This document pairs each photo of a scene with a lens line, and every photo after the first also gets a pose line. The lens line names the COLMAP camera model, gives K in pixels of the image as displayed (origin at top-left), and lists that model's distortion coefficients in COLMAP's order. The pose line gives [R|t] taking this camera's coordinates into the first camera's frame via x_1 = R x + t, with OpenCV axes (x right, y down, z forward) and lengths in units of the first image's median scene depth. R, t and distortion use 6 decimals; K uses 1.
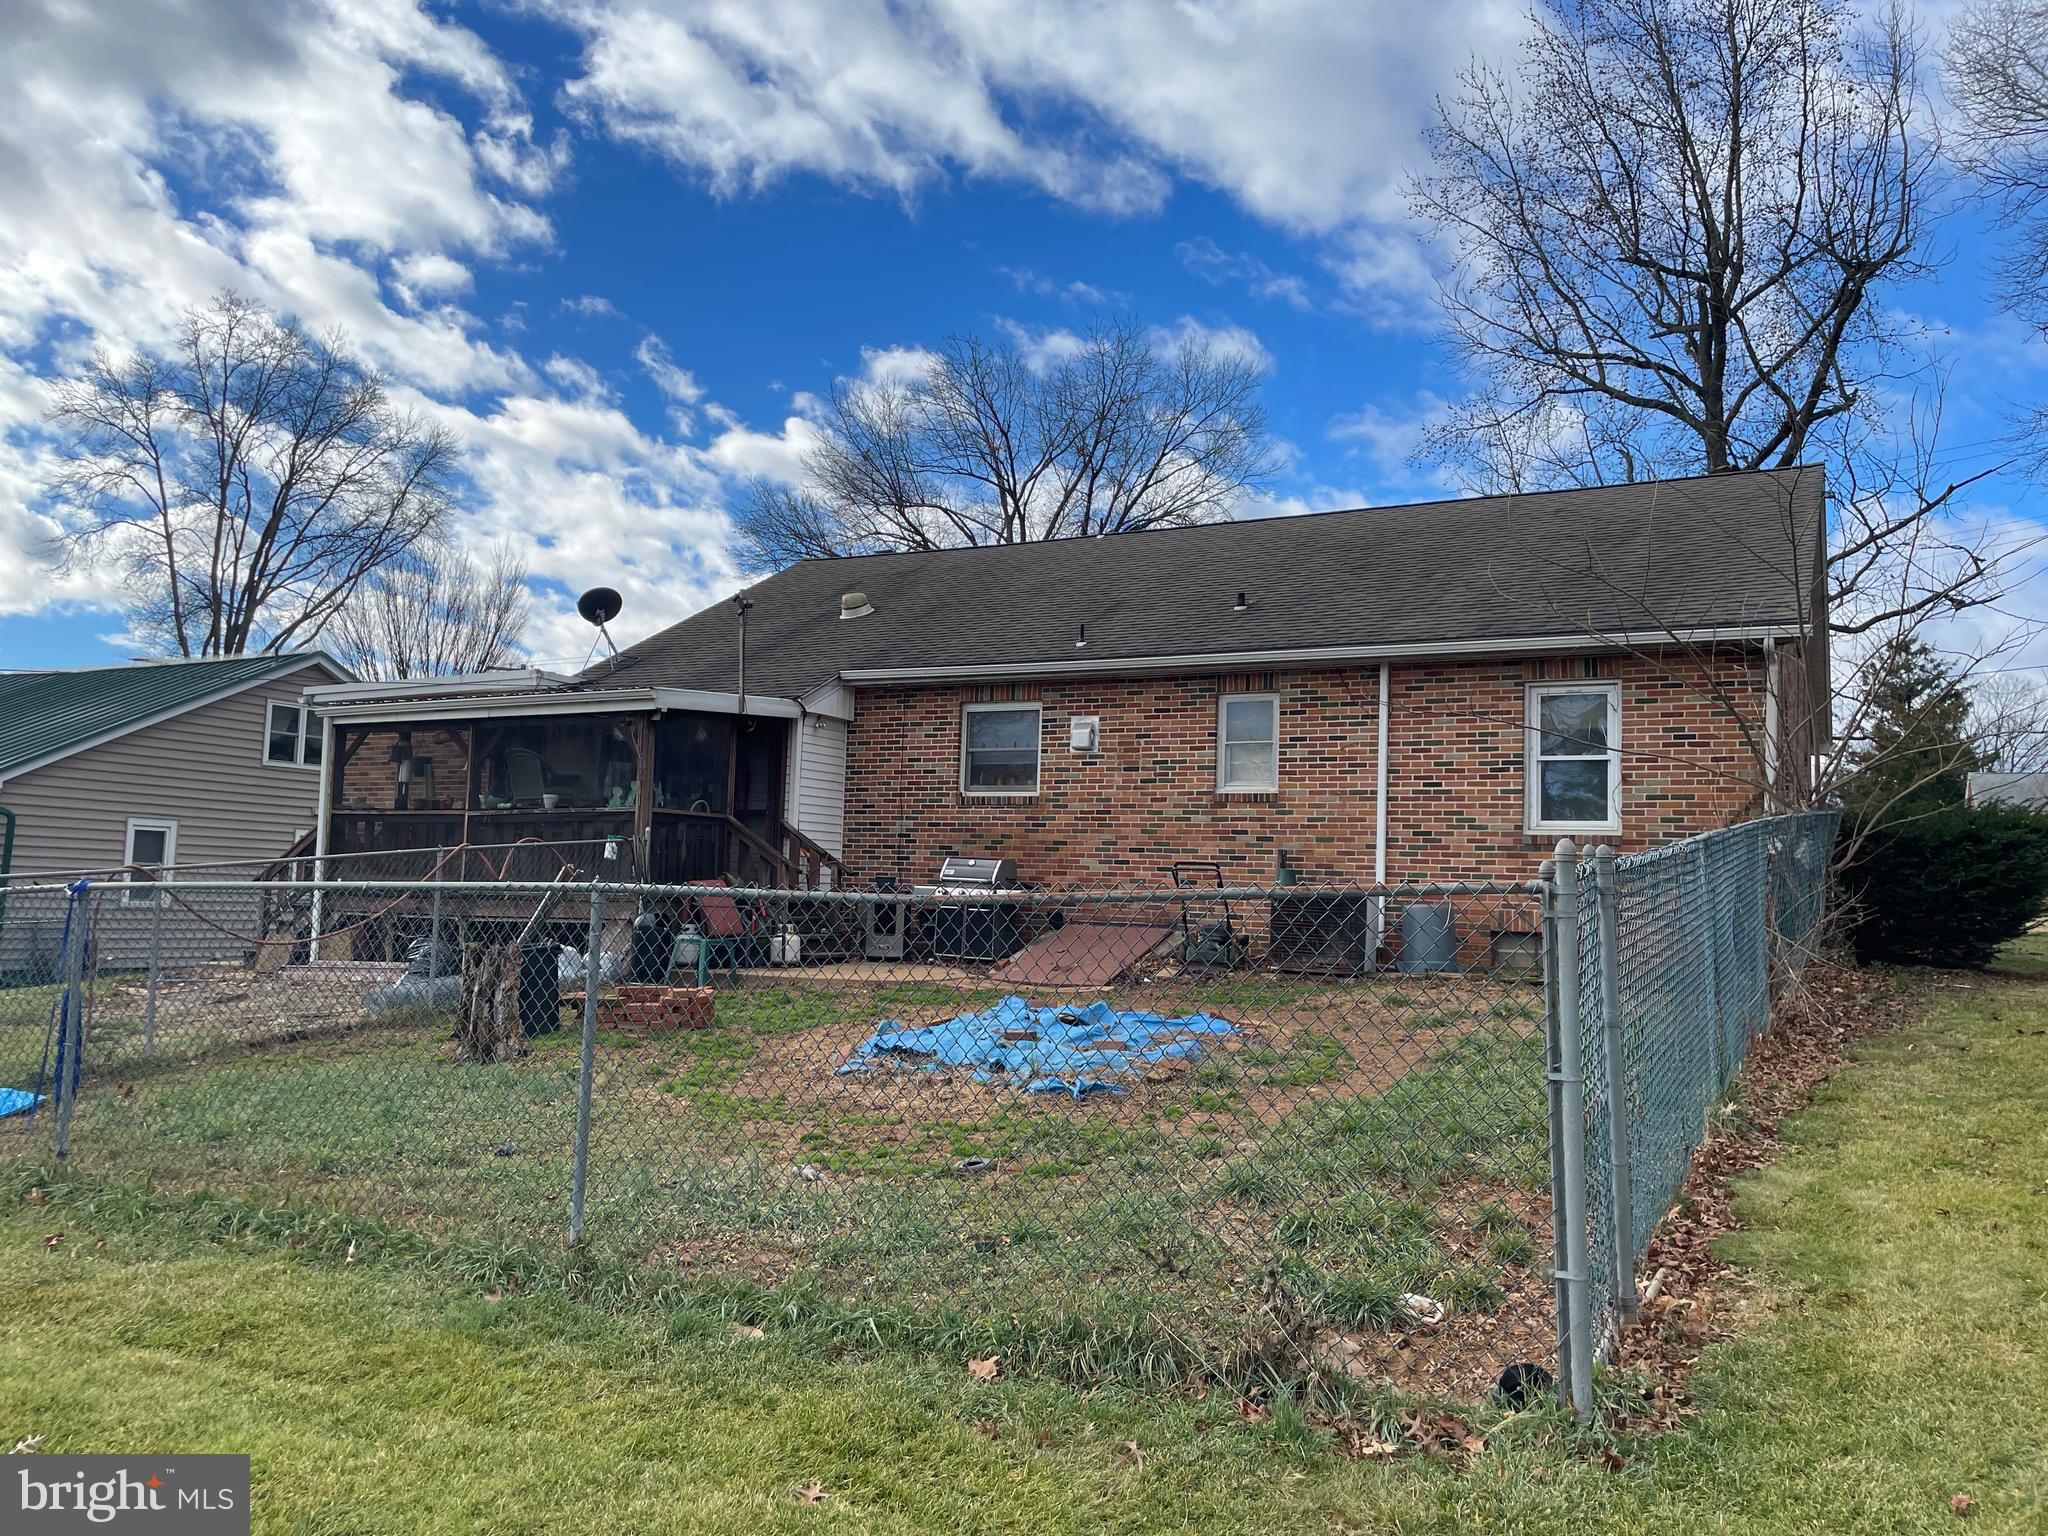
lens RADIAL K [[1571.8, 0, 1024.1], [0, 1571.8, 770.8], [0, 0, 1]] dist [0.069890, -0.054100]
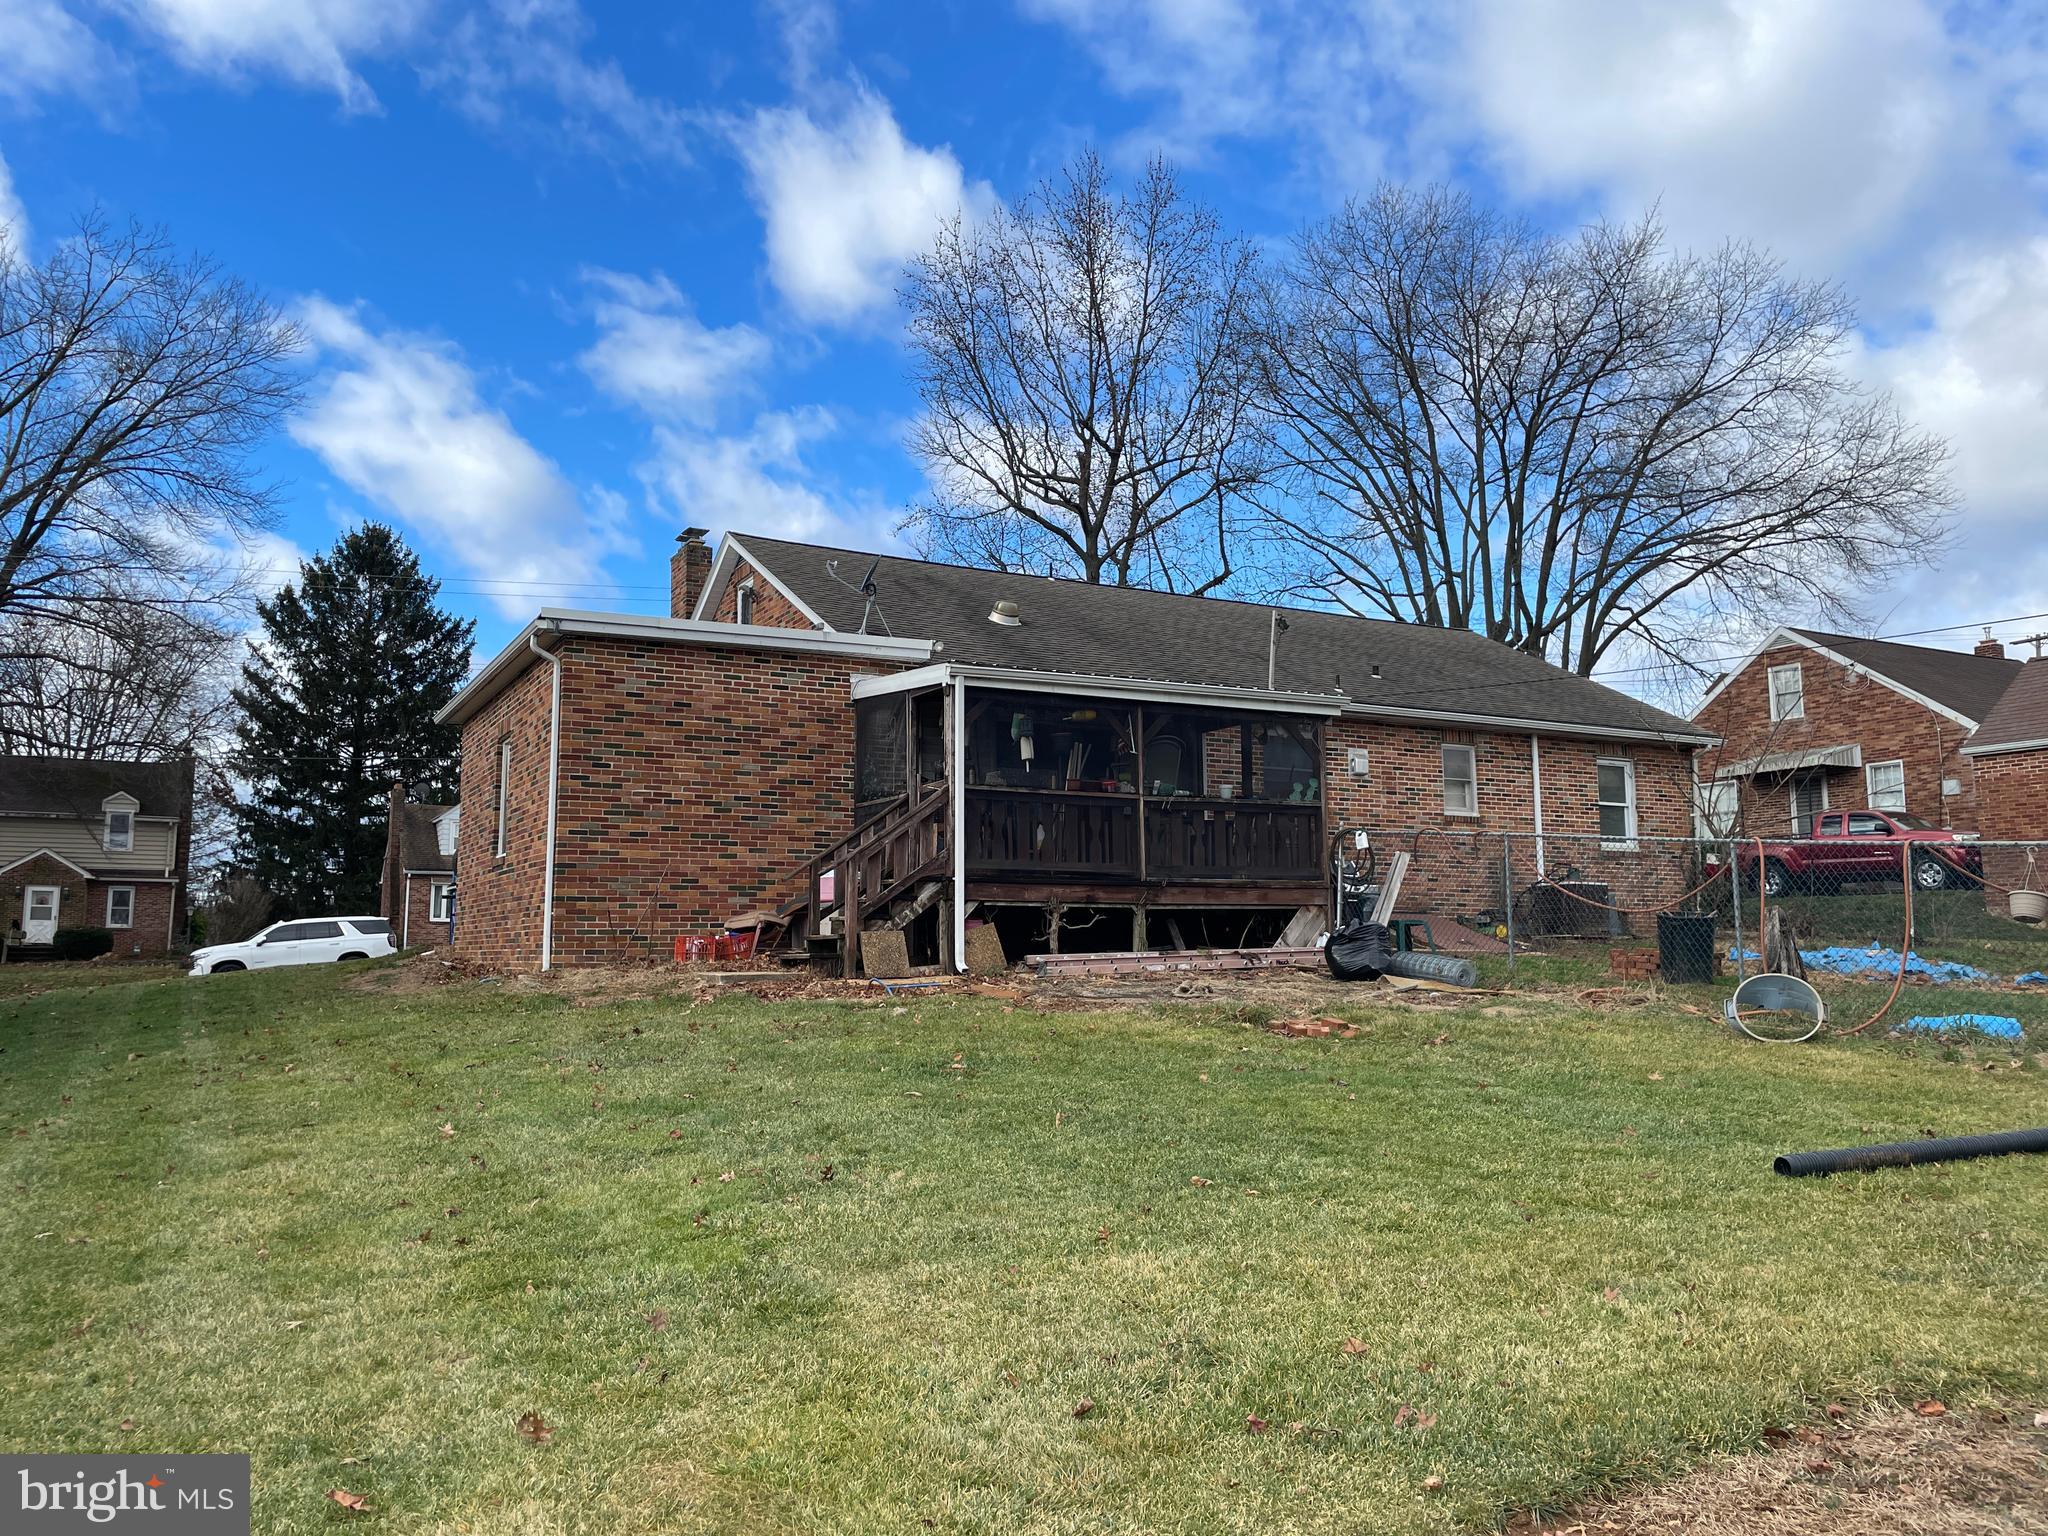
lens RADIAL K [[1571.8, 0, 1016.1], [0, 1571.8, 773.9], [0, 0, 1]] dist [0.069890, -0.054100]
pose [[0.560549, 0.068785, 0.825260, -1.214411], [-0.047090, 0.997580, -0.051163, 0.066200], [-0.826781, -0.010182, 0.562431, 0.532244]]
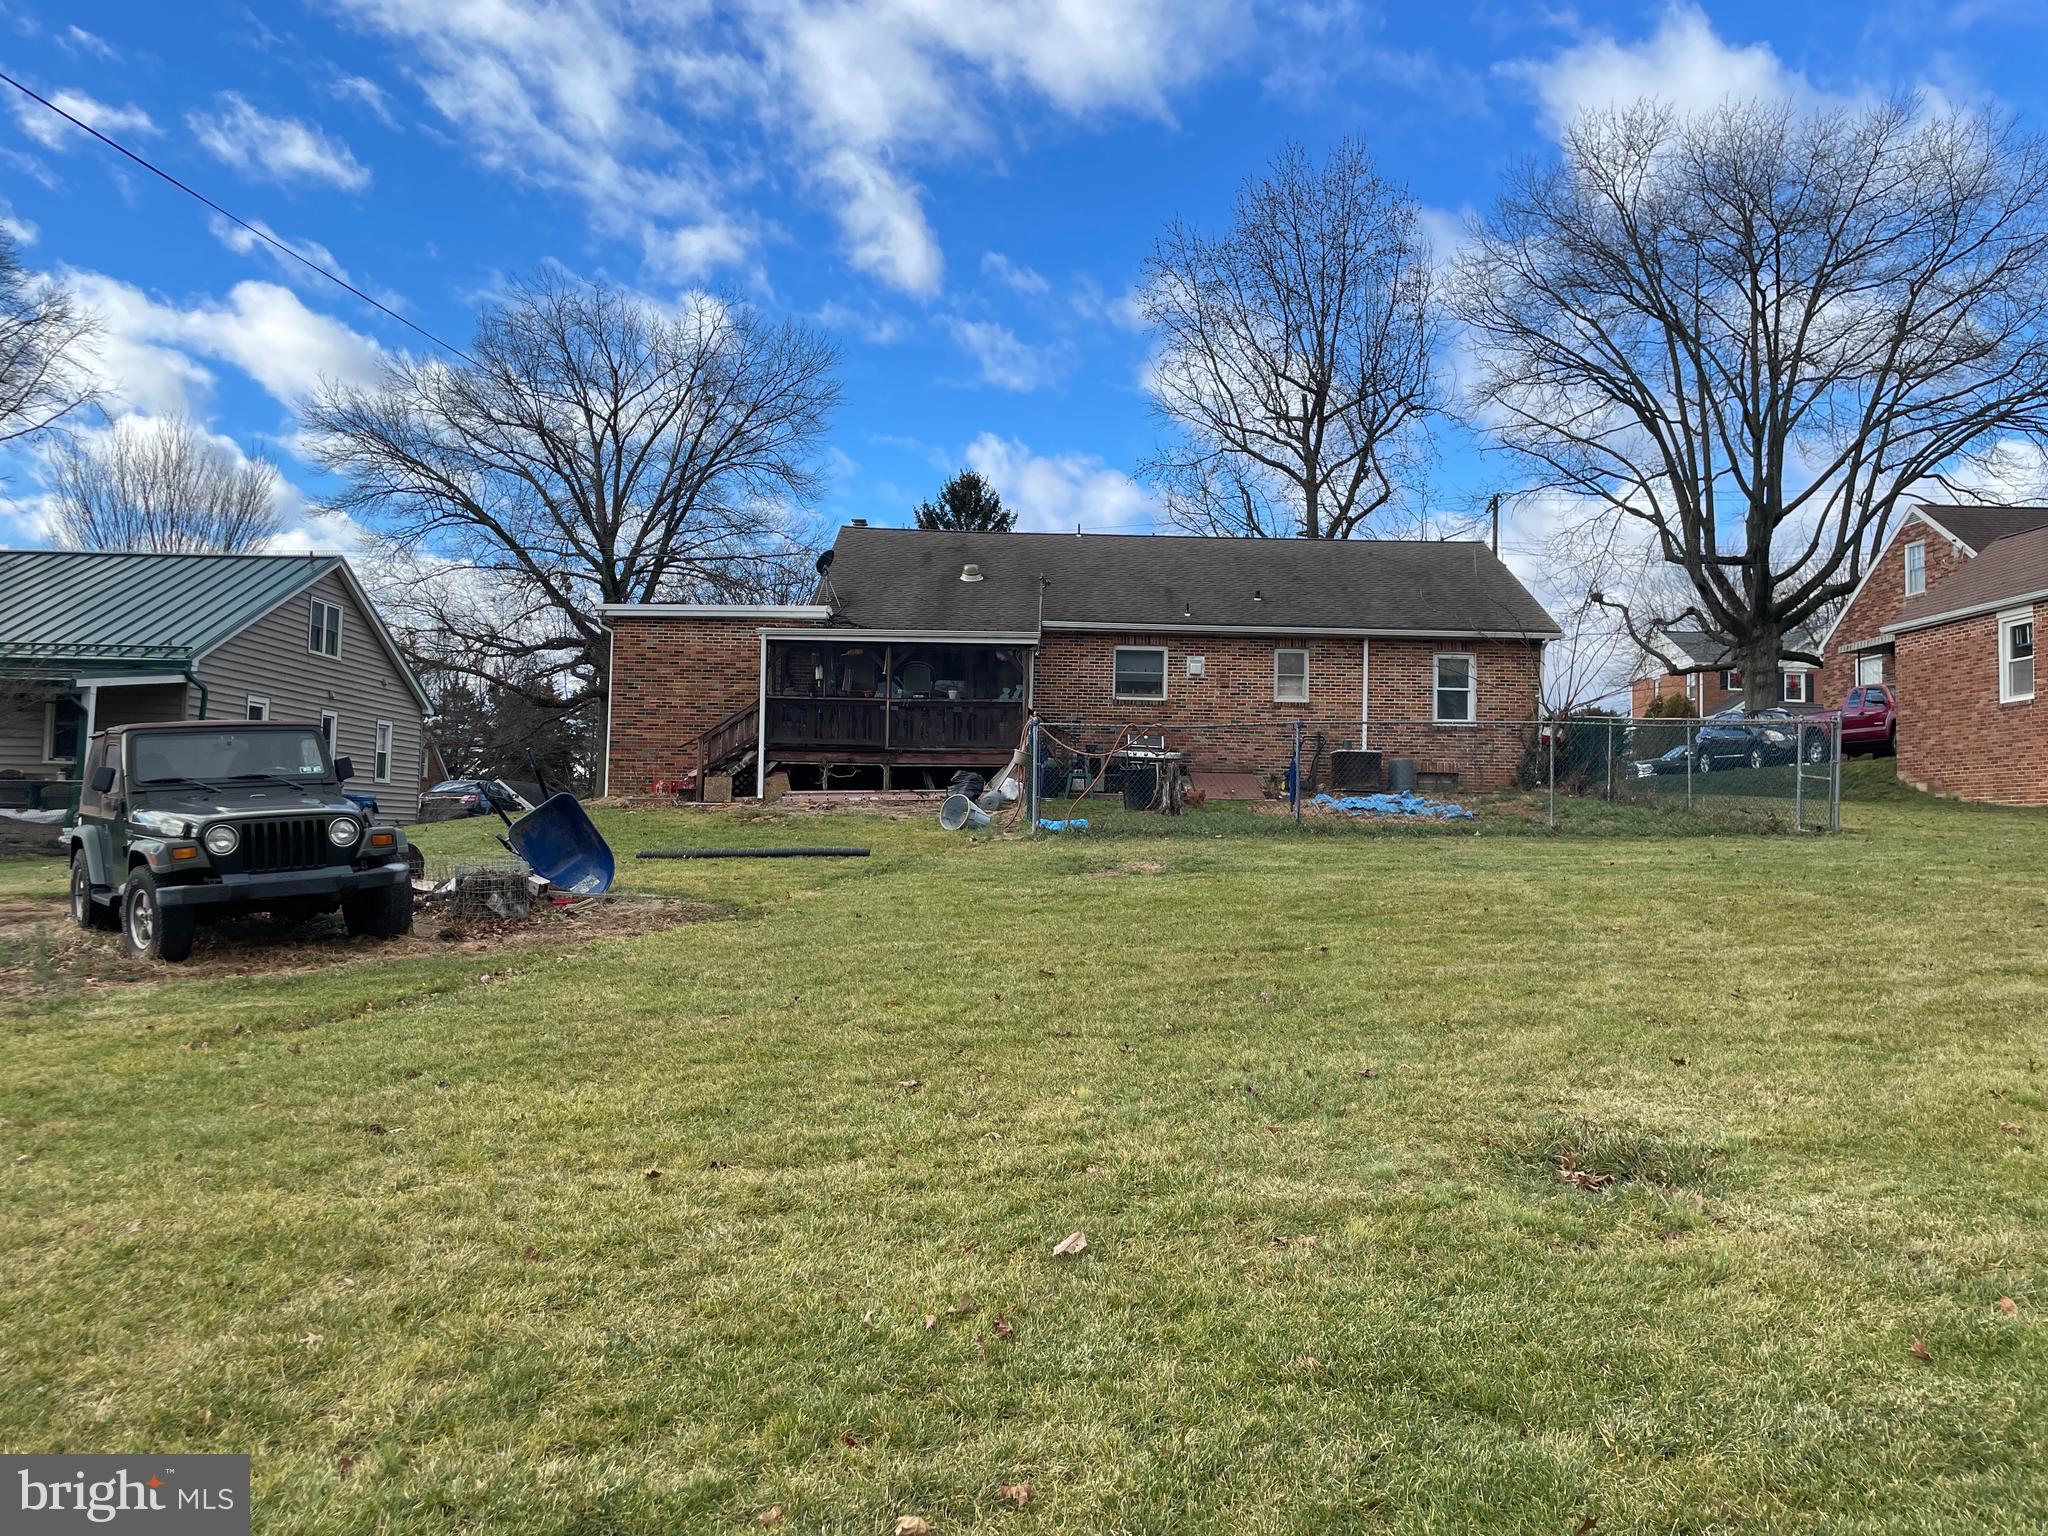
lens RADIAL K [[1571.8, 0, 1043.5], [0, 1571.8, 759.8], [0, 0, 1]] dist [0.069890, -0.054100]
pose [[0.877319, 0.011485, 0.479769, -1.005682], [-0.033148, 0.998776, 0.036707, 0.023549], [-0.478761, -0.048108, 0.876626, -0.504918]]
